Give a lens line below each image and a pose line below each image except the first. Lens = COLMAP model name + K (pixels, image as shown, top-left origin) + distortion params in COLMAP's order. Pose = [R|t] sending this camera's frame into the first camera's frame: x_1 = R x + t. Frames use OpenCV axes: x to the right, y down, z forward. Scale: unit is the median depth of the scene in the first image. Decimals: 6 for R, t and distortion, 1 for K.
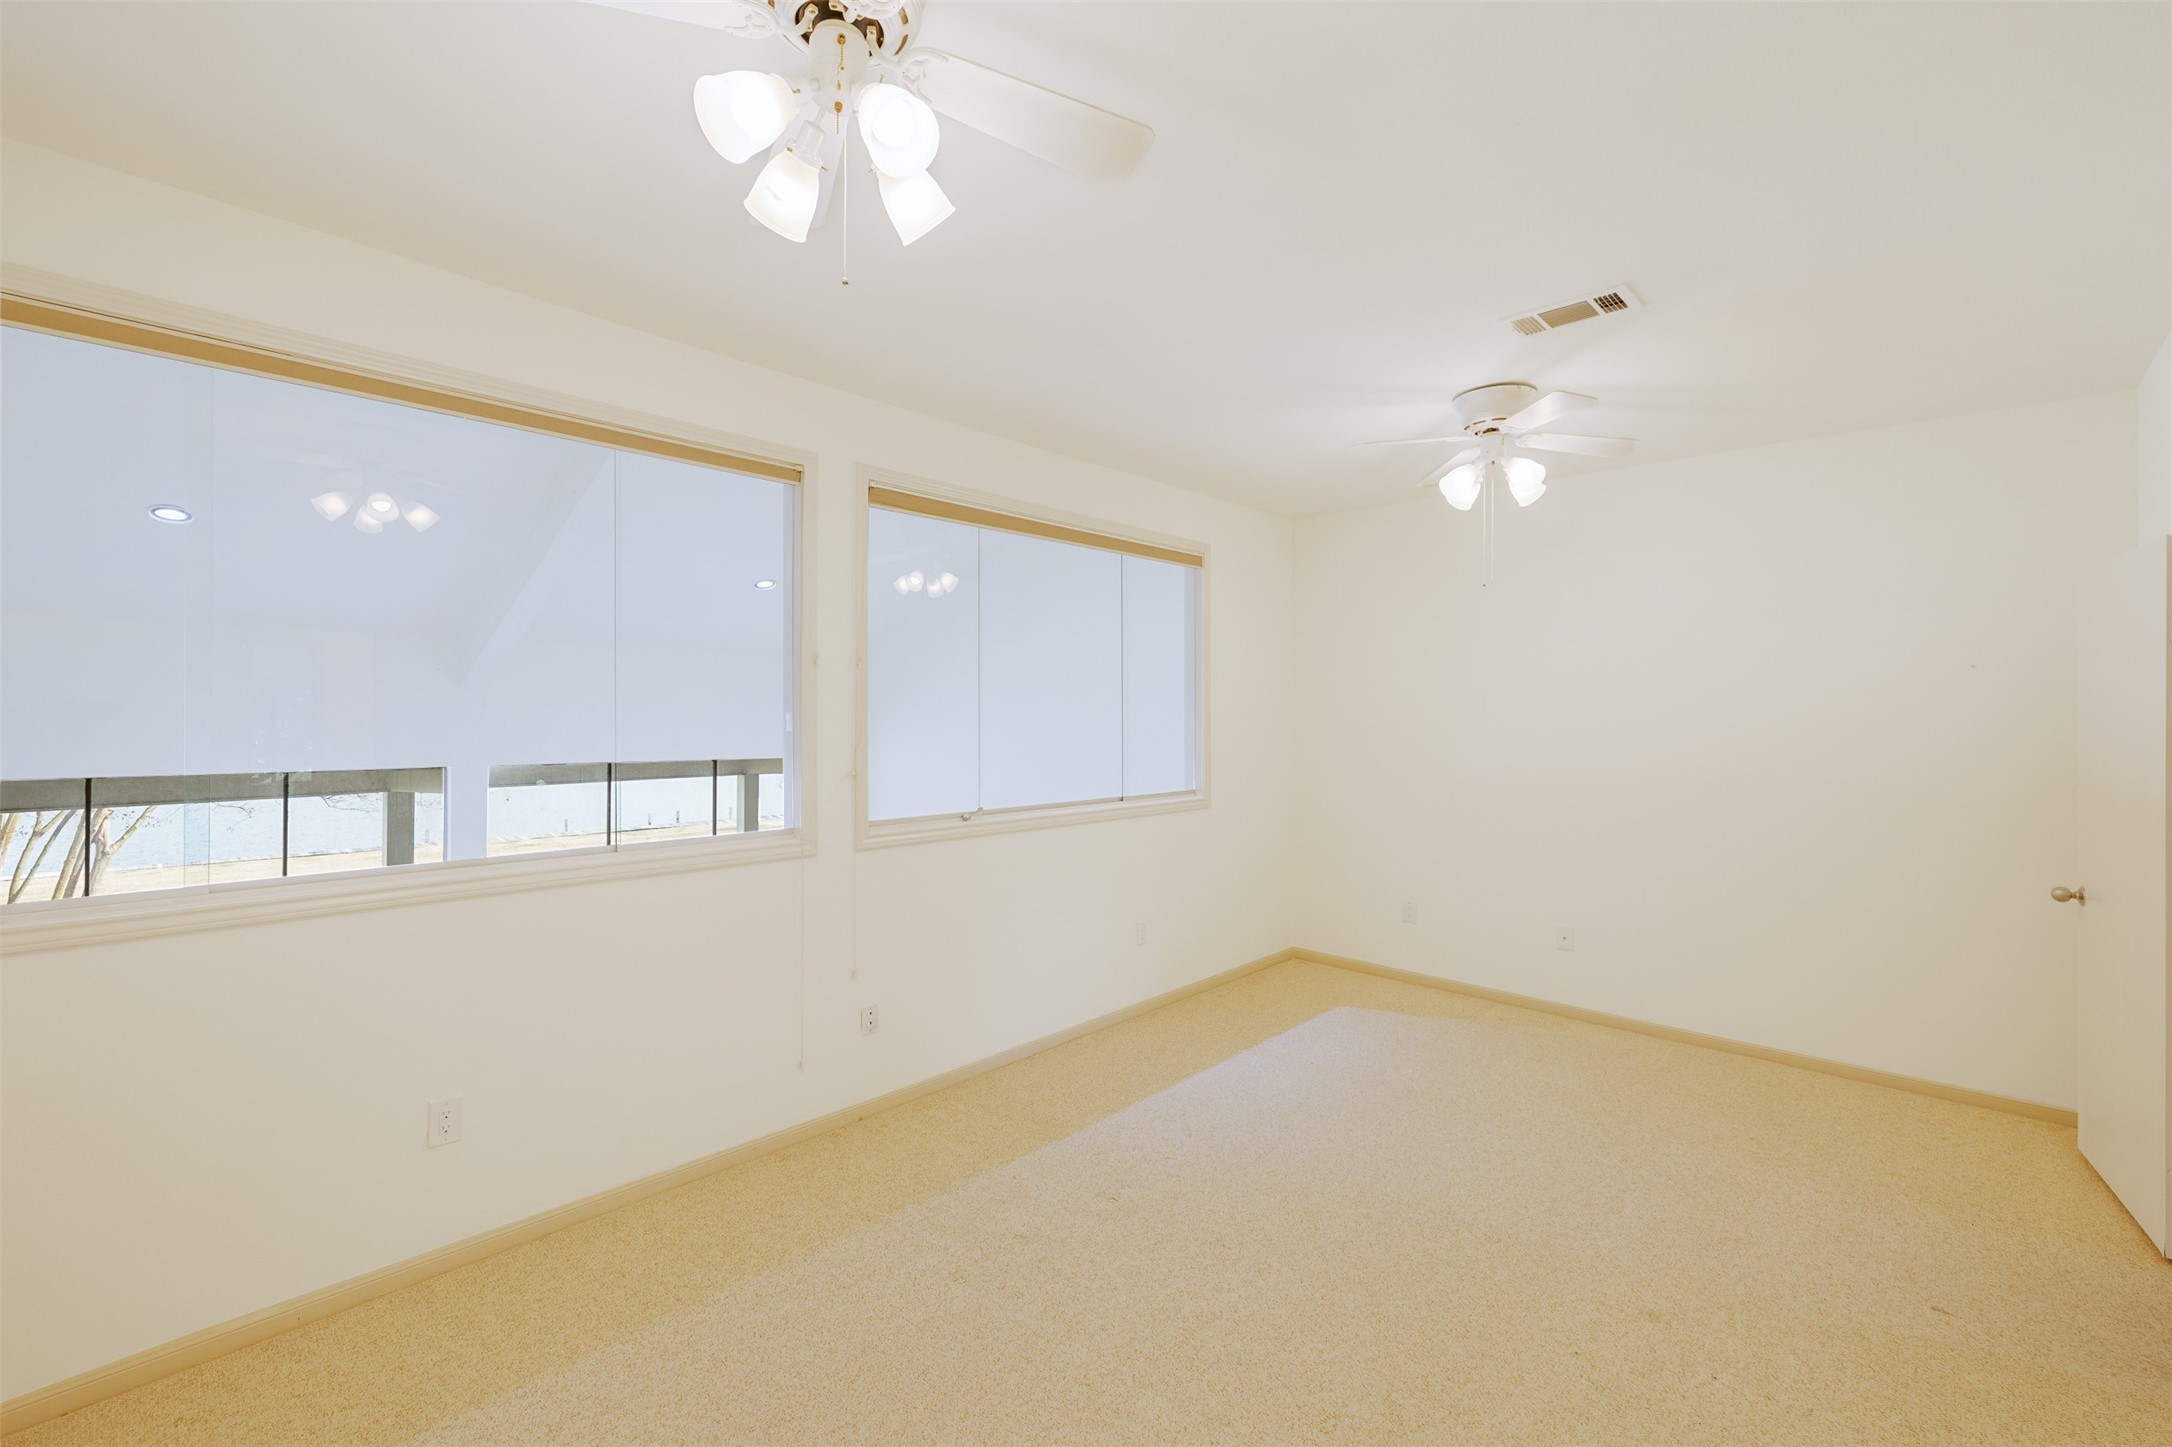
lens RADIAL K [[917.6, 0, 1082.9], [0, 917.6, 718.8], [0, 0, 1]] dist [0.003003, -0.000116]
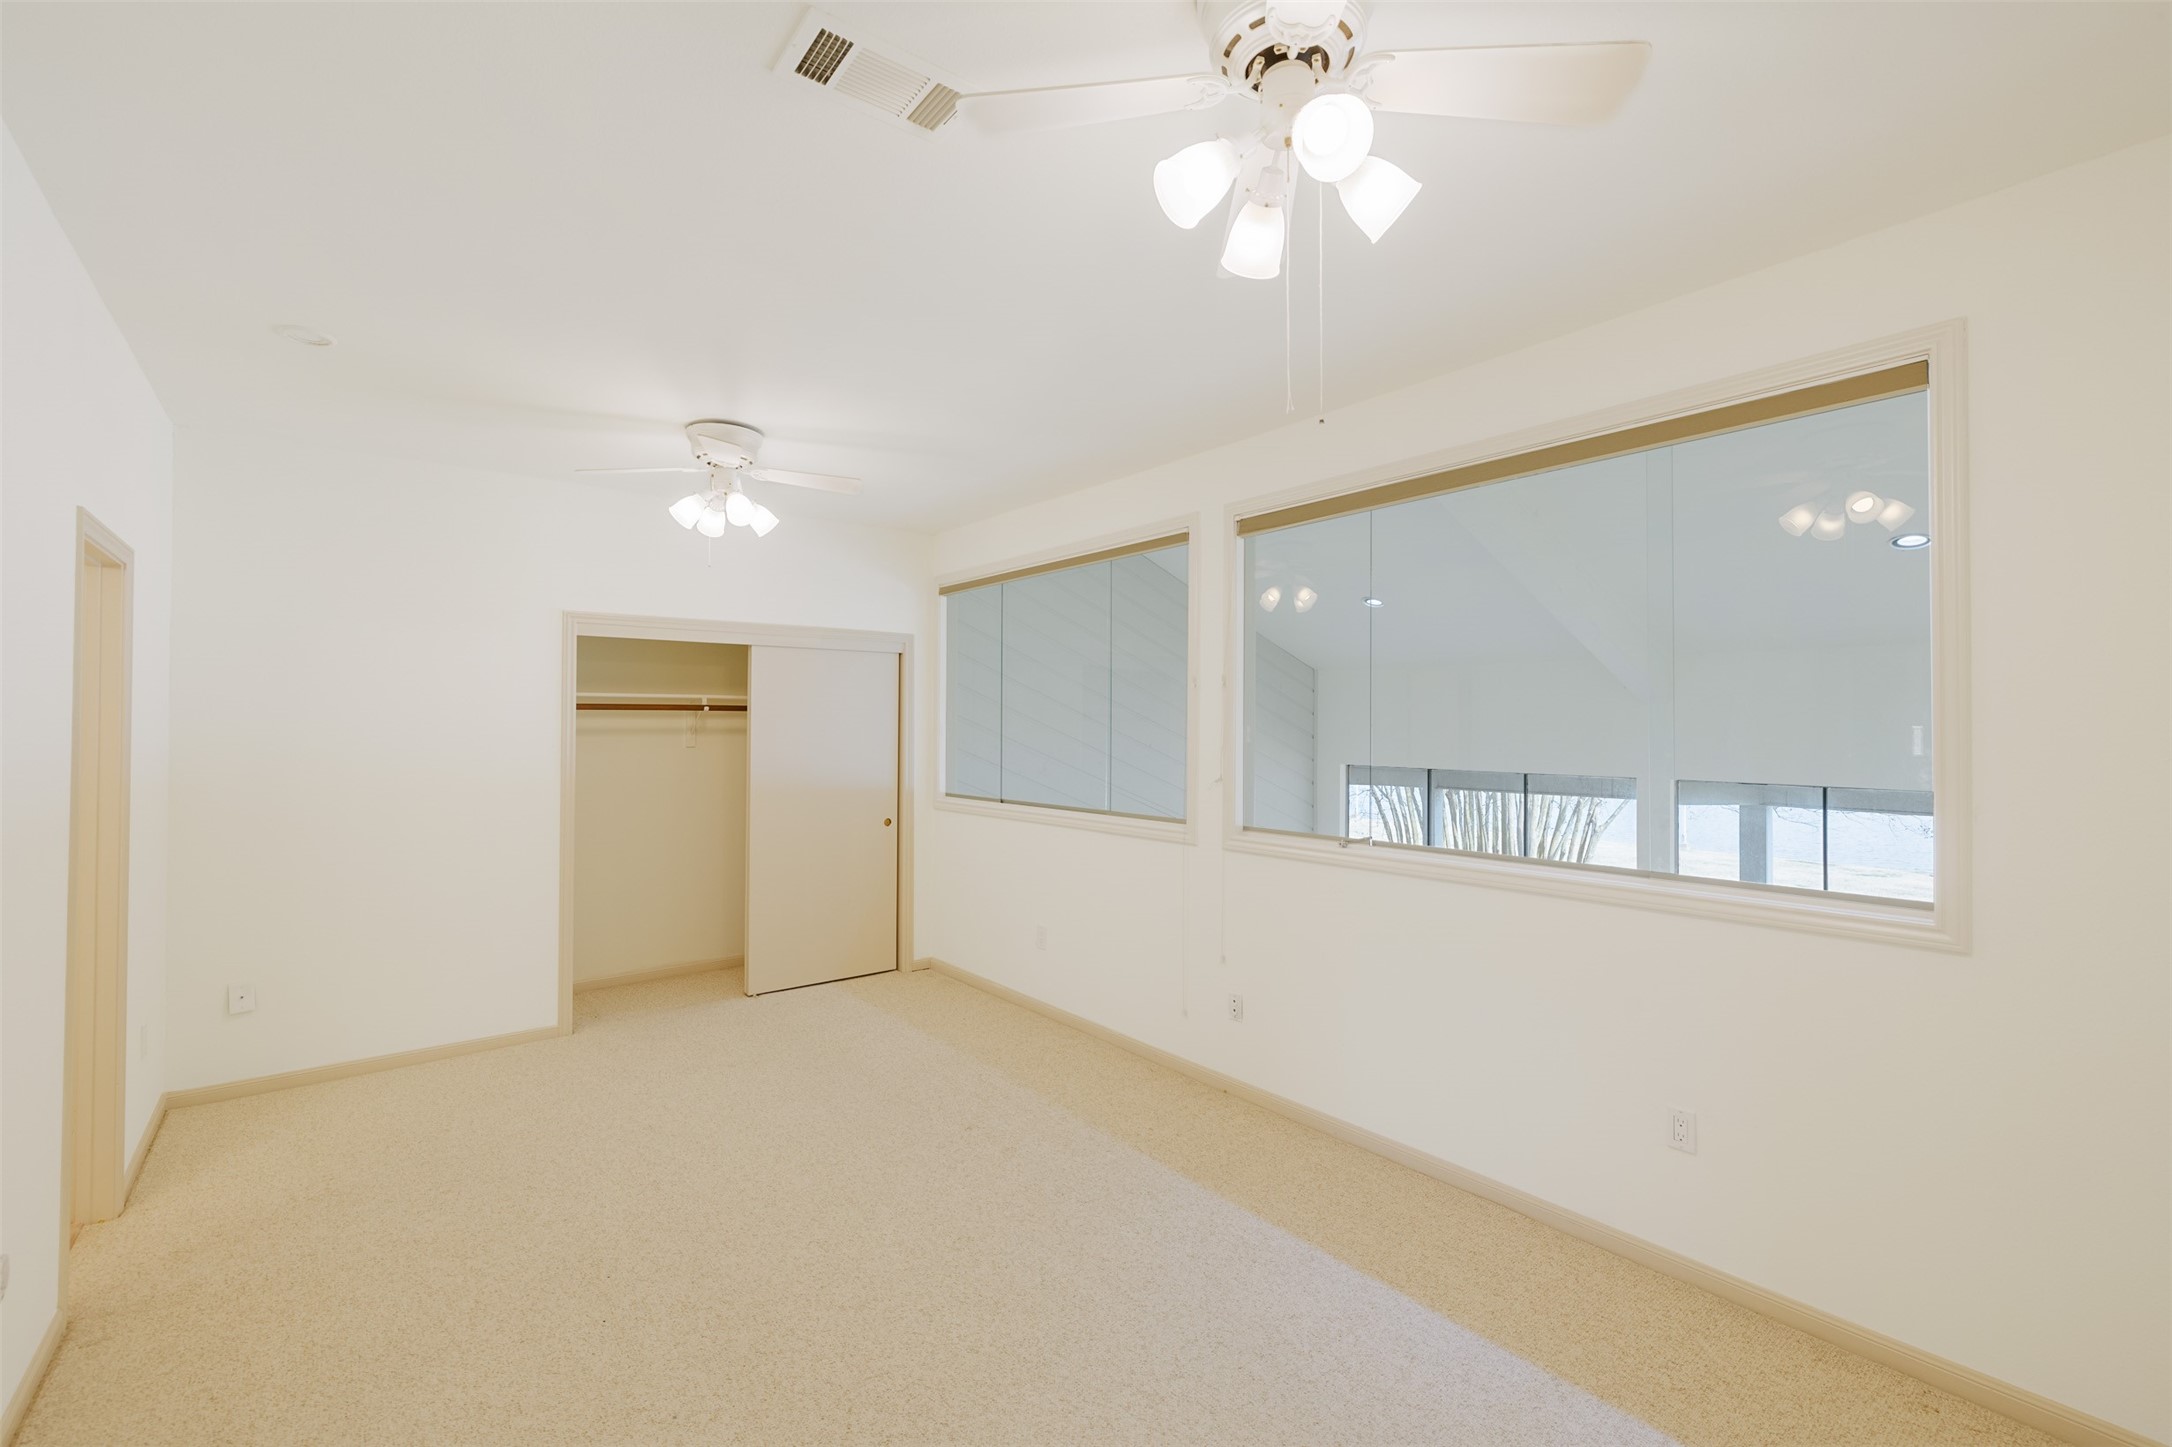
lens RADIAL K [[917.6, 0, 1082.9], [0, 917.6, 718.8], [0, 0, 1]] dist [0.003003, -0.000116]
pose [[-0.131259, -0.011626, -0.991280, 0.751409], [-0.007350, 0.999915, -0.010754, -0.001315], [0.991321, 0.005874, -0.131334, 0.823259]]
